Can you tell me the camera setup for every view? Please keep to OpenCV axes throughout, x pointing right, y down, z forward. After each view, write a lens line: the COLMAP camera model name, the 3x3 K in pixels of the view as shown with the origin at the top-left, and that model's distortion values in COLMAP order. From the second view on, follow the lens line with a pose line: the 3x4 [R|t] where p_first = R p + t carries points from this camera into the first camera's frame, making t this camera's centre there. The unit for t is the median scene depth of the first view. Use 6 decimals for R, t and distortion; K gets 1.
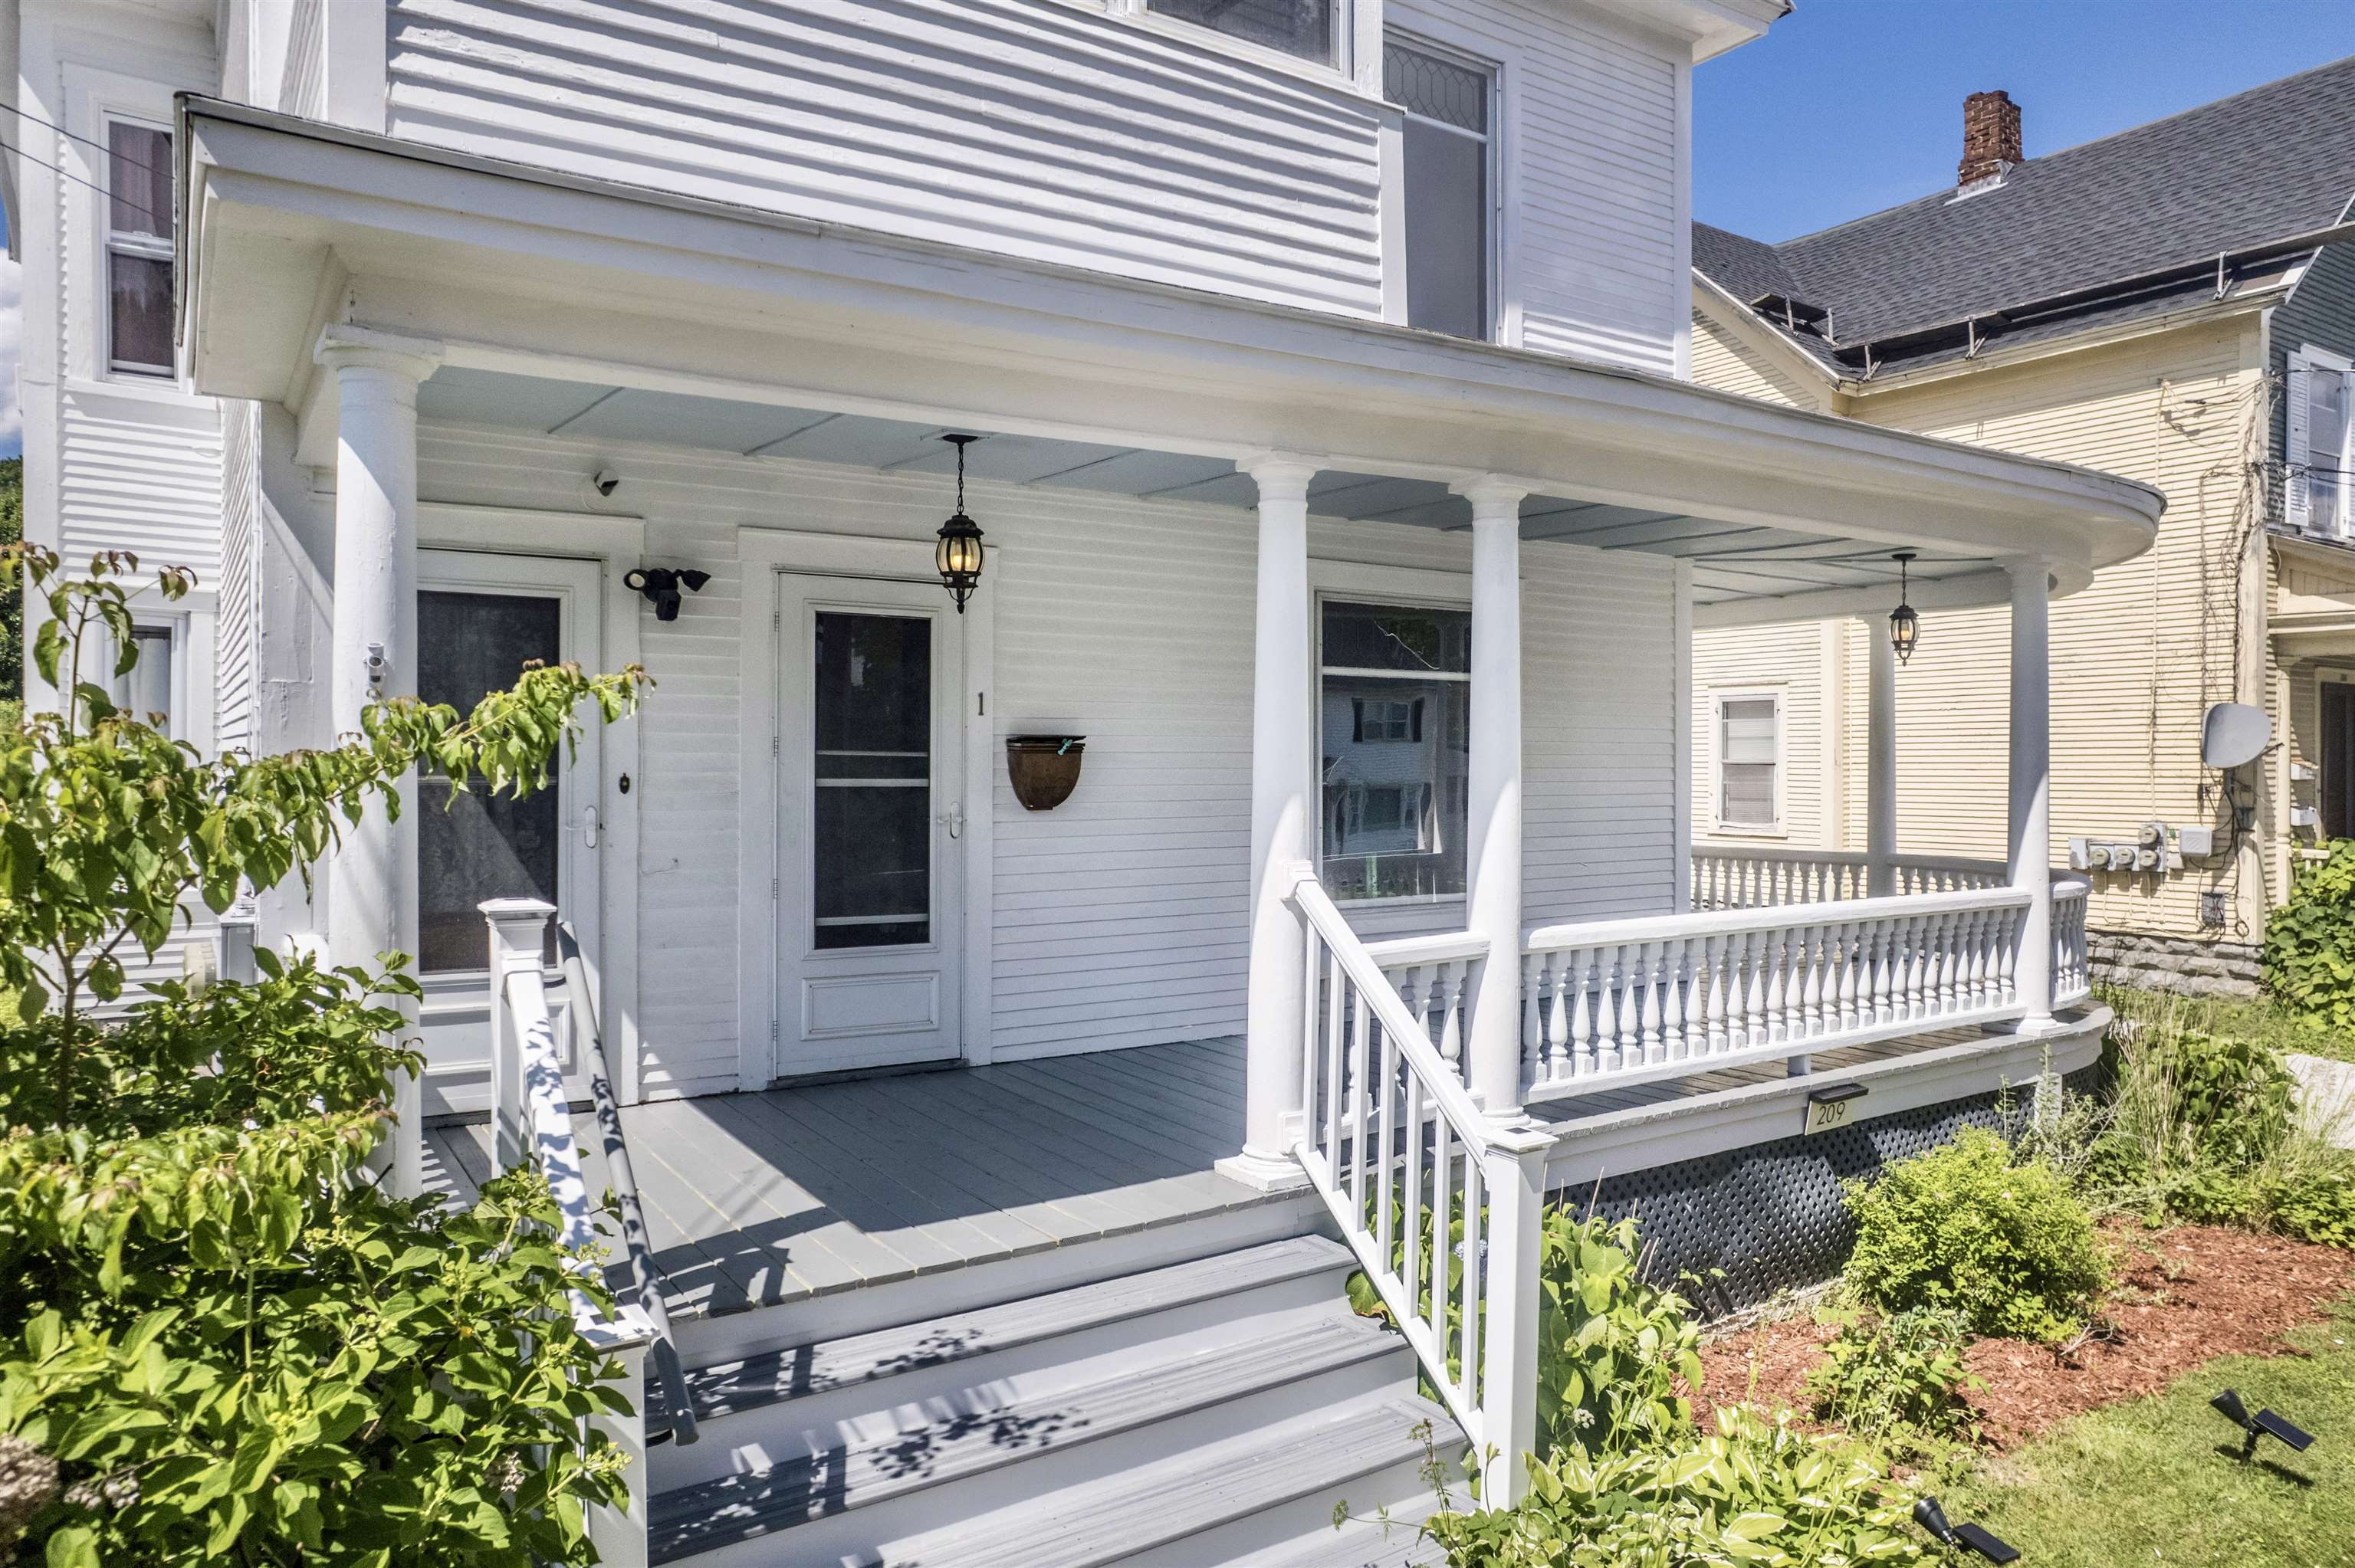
lens RADIAL K [[1513.3, 0, 1177.5], [0, 1513.3, 784.0], [0, 0, 1]] dist [-0.034467, 0.084746]
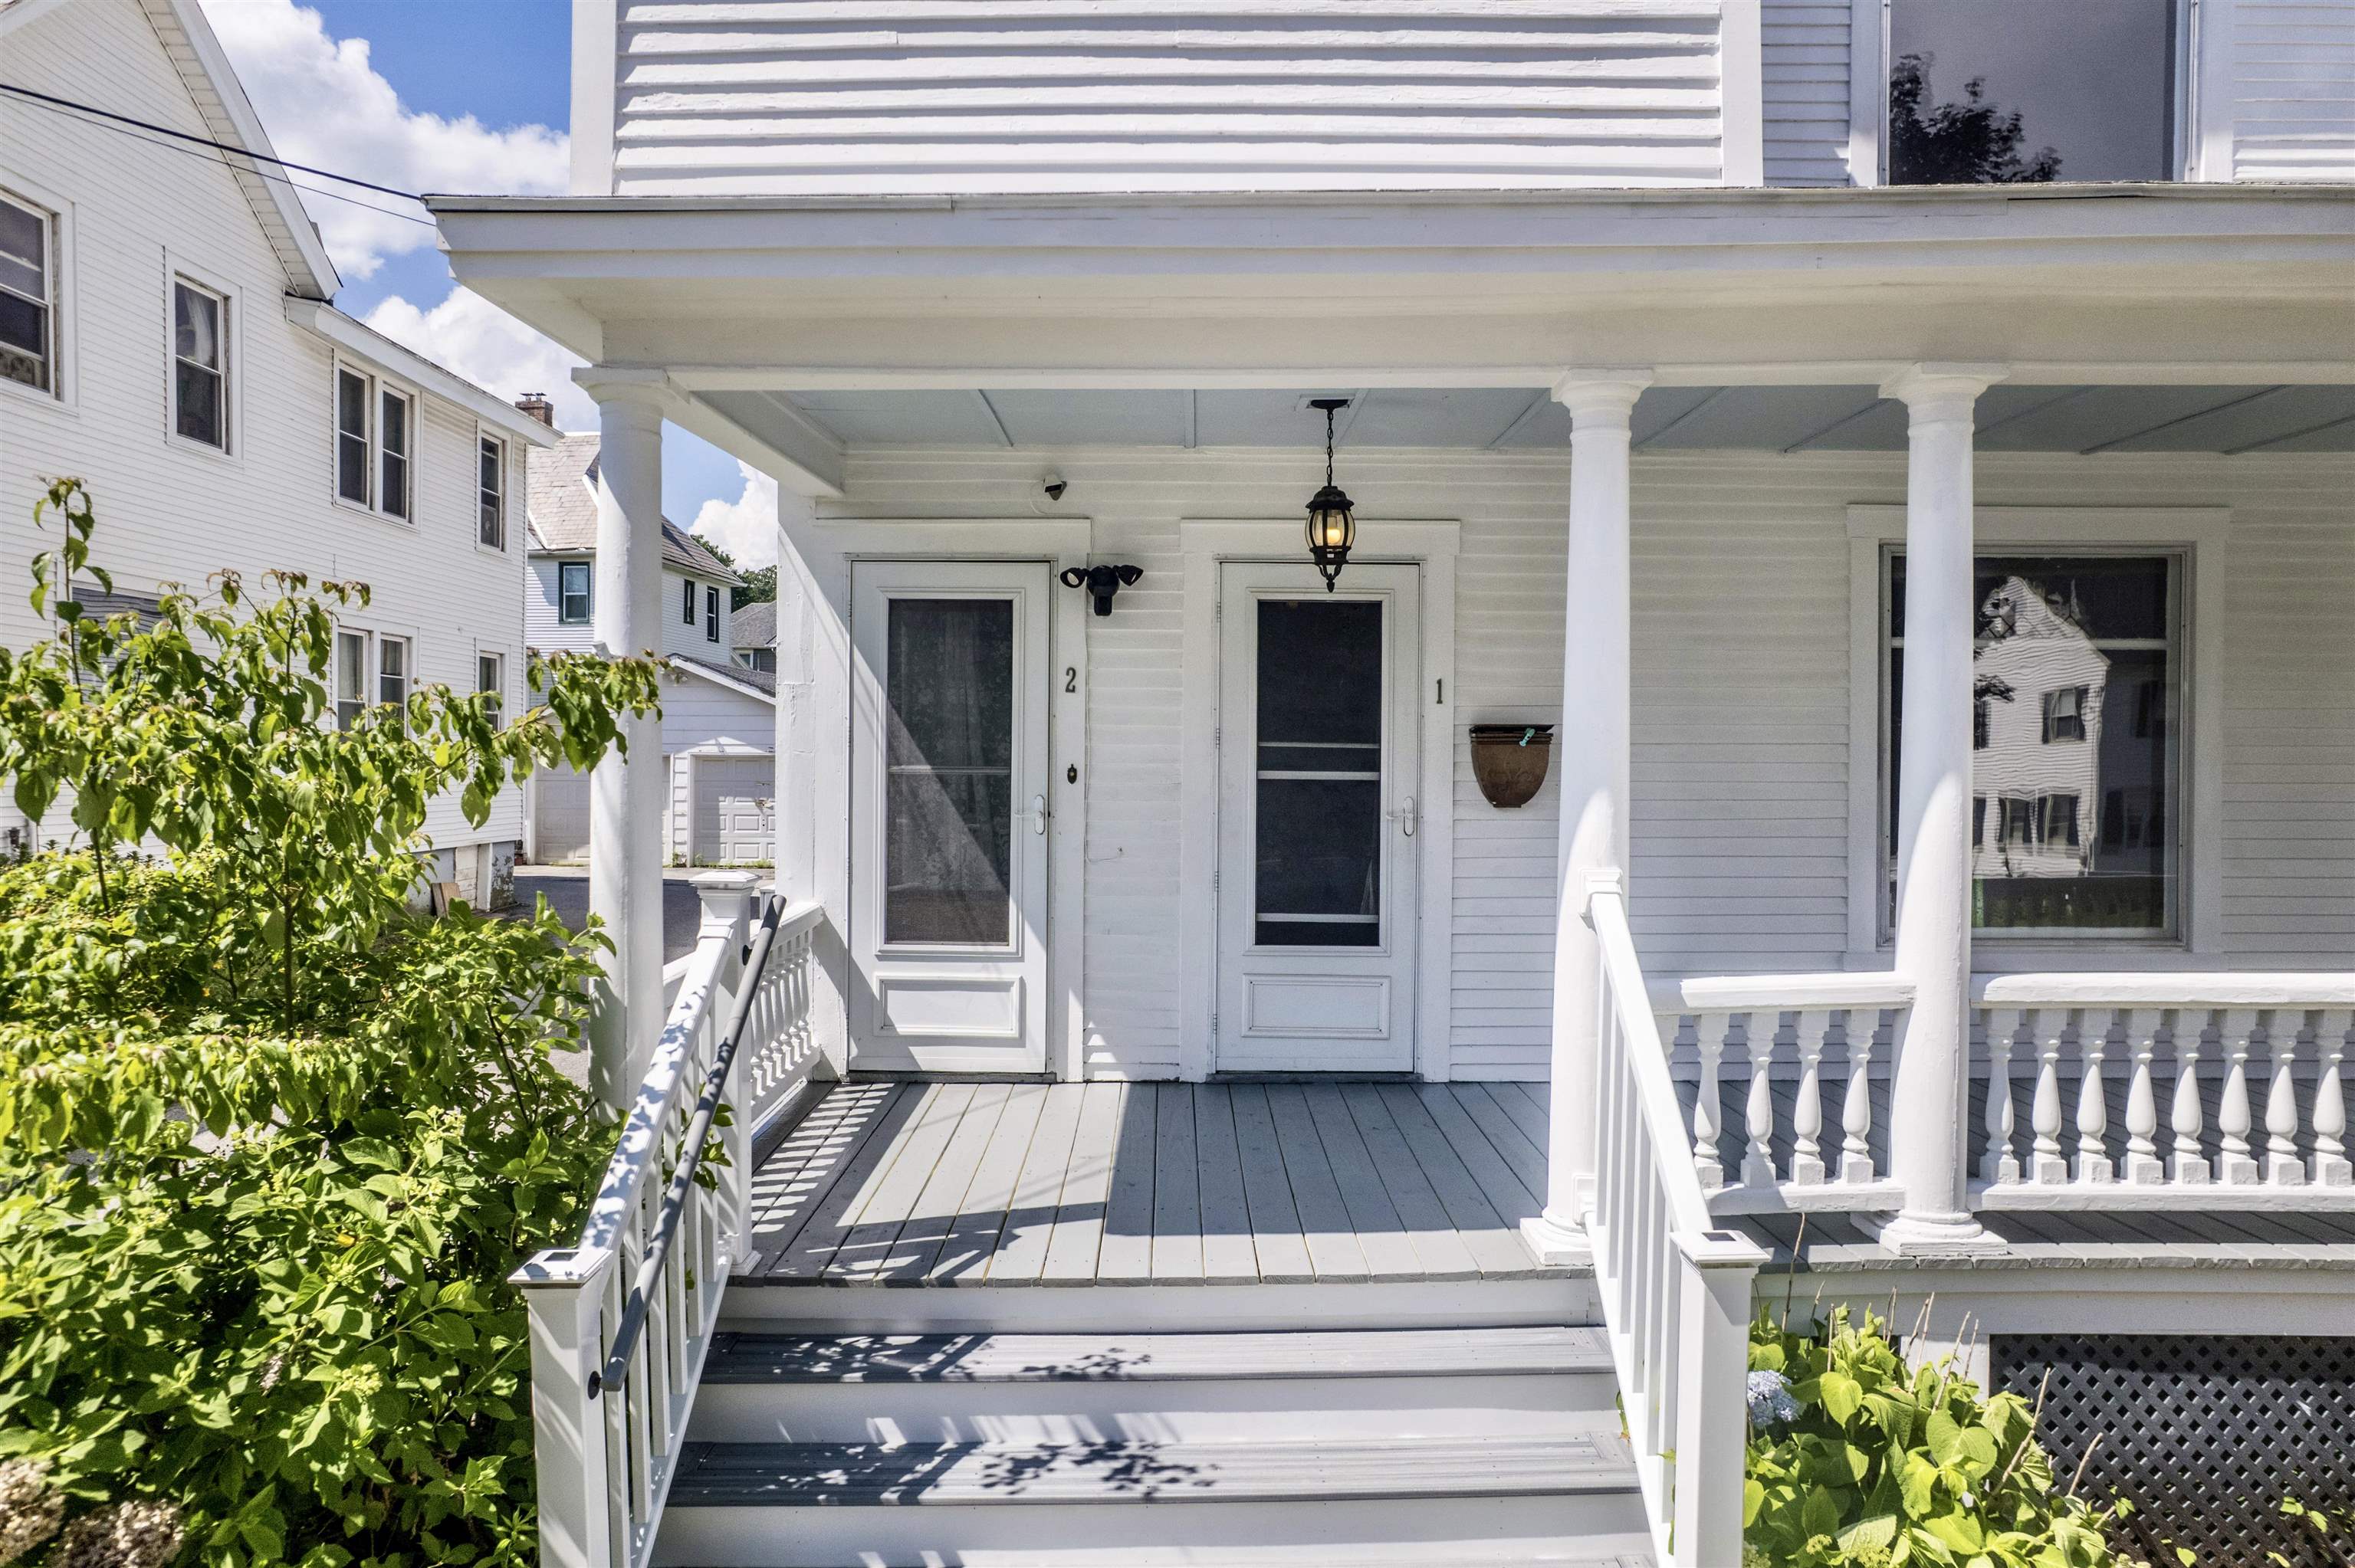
lens RADIAL K [[1527.7, 0, 1189.3], [0, 1527.7, 795.3], [0, 0, 1]] dist [-0.005266, 0.003011]
pose [[0.850820, 0.012862, -0.525299, 0.258749], [-0.010179, 0.999916, 0.007996, 0.005243], [0.525358, -0.001456, 0.850880, 0.142807]]
